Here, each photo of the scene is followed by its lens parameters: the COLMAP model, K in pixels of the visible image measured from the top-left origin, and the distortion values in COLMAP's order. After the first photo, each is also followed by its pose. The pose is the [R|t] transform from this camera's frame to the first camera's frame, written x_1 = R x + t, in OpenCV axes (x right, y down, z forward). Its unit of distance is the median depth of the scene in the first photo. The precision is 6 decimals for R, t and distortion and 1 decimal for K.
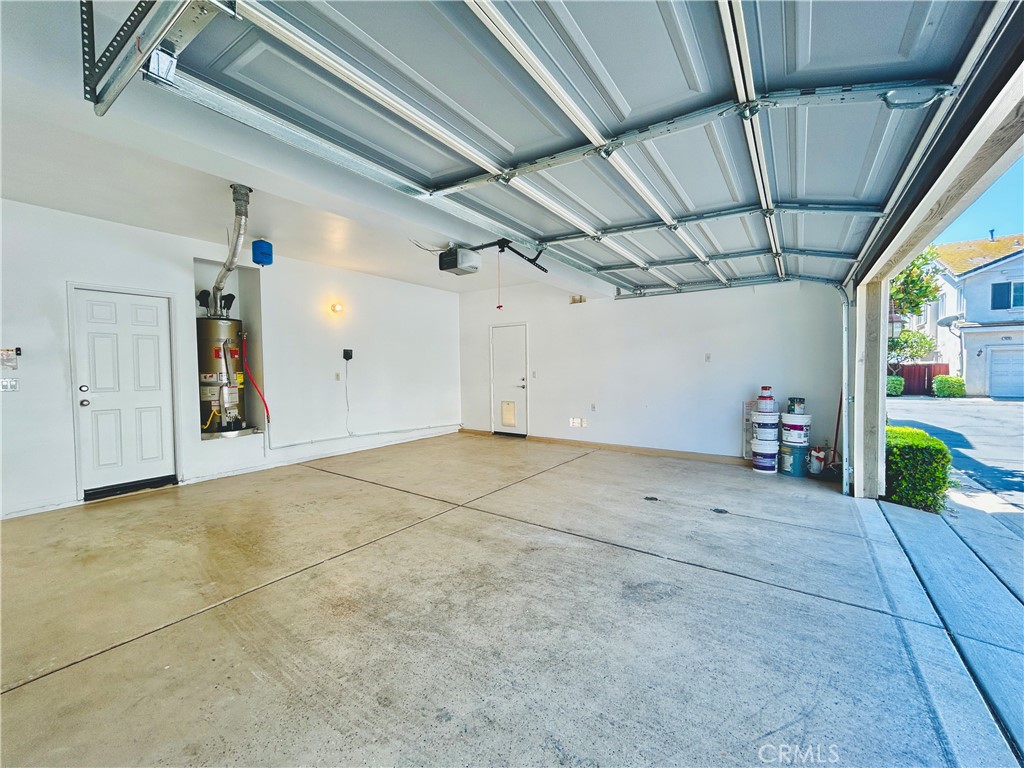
lens RADIAL K [[413.6, 0, 511.3], [0, 413.6, 381.2], [0, 0, 1]] dist [0.000215, 0.000224]
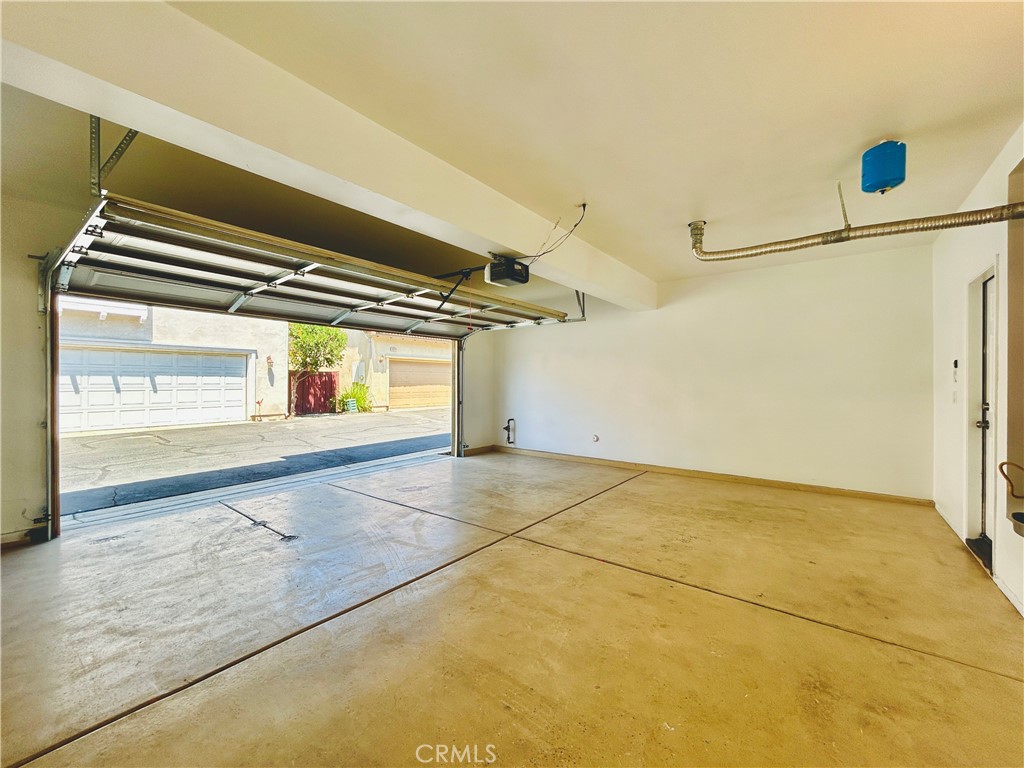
lens RADIAL K [[413.6, 0, 511.3], [0, 413.6, 381.2], [0, 0, 1]] dist [0.000215, 0.000224]
pose [[-0.998463, 0.009809, 0.054551, -0.208631], [0.011181, 0.999627, 0.024903, -0.069726], [-0.054286, 0.025475, -0.998200, 2.196341]]
